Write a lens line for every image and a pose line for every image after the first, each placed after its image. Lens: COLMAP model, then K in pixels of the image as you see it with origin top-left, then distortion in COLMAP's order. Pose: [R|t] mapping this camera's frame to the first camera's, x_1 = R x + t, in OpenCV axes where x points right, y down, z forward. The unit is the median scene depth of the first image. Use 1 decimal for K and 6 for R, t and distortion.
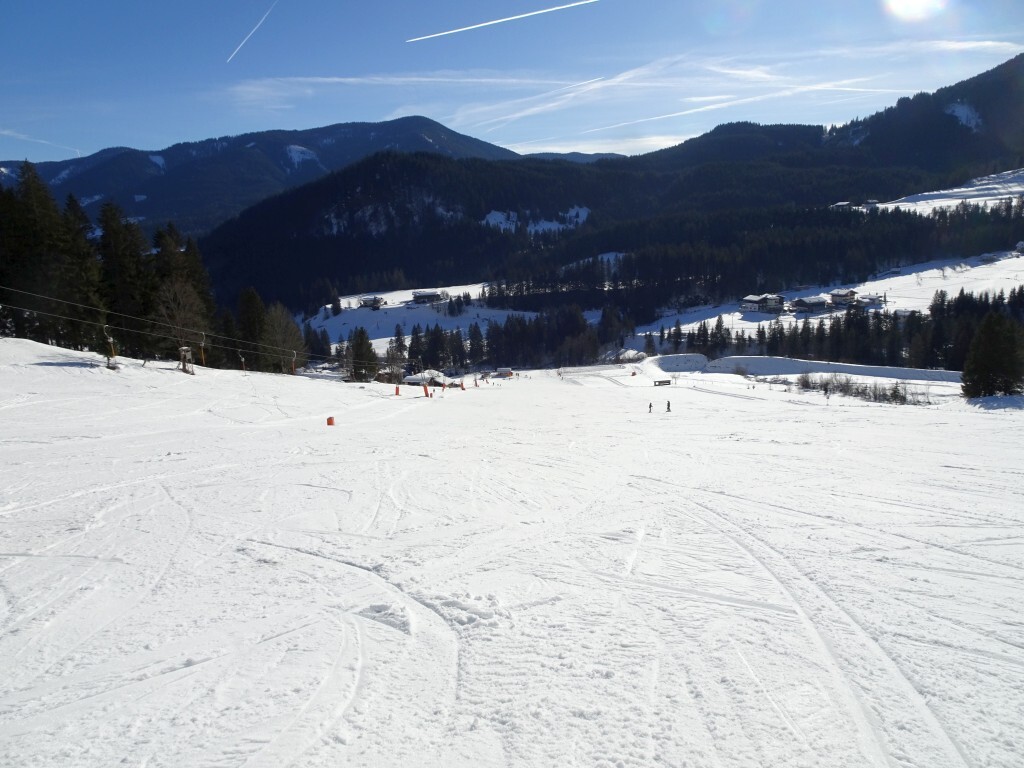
lens RADIAL K [[735.9, 0, 512.0], [0, 735.9, 384.0], [0, 0, 1]] dist [-0.001111, 0.005044]
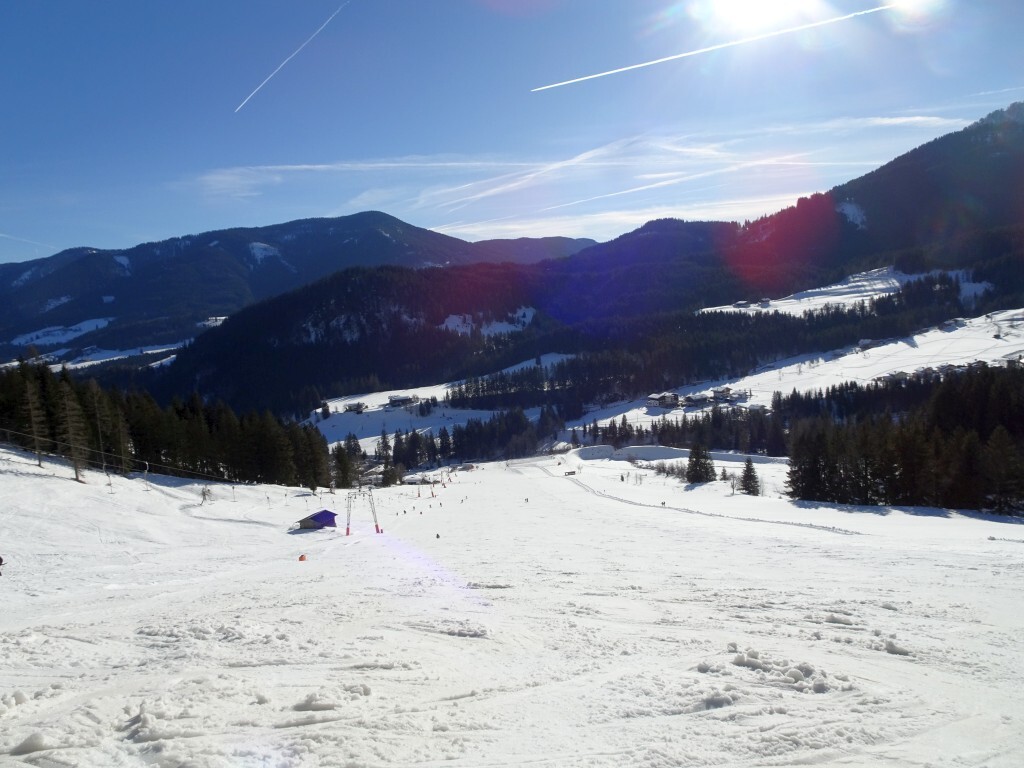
lens RADIAL K [[735.9, 0, 512.0], [0, 735.9, 384.0], [0, 0, 1]] dist [-0.001111, 0.005044]
pose [[0.997507, -0.043246, 0.055756, 0.001311], [0.048580, 0.993983, -0.098169, -0.016972], [-0.051175, 0.100632, 0.993607, -0.226104]]
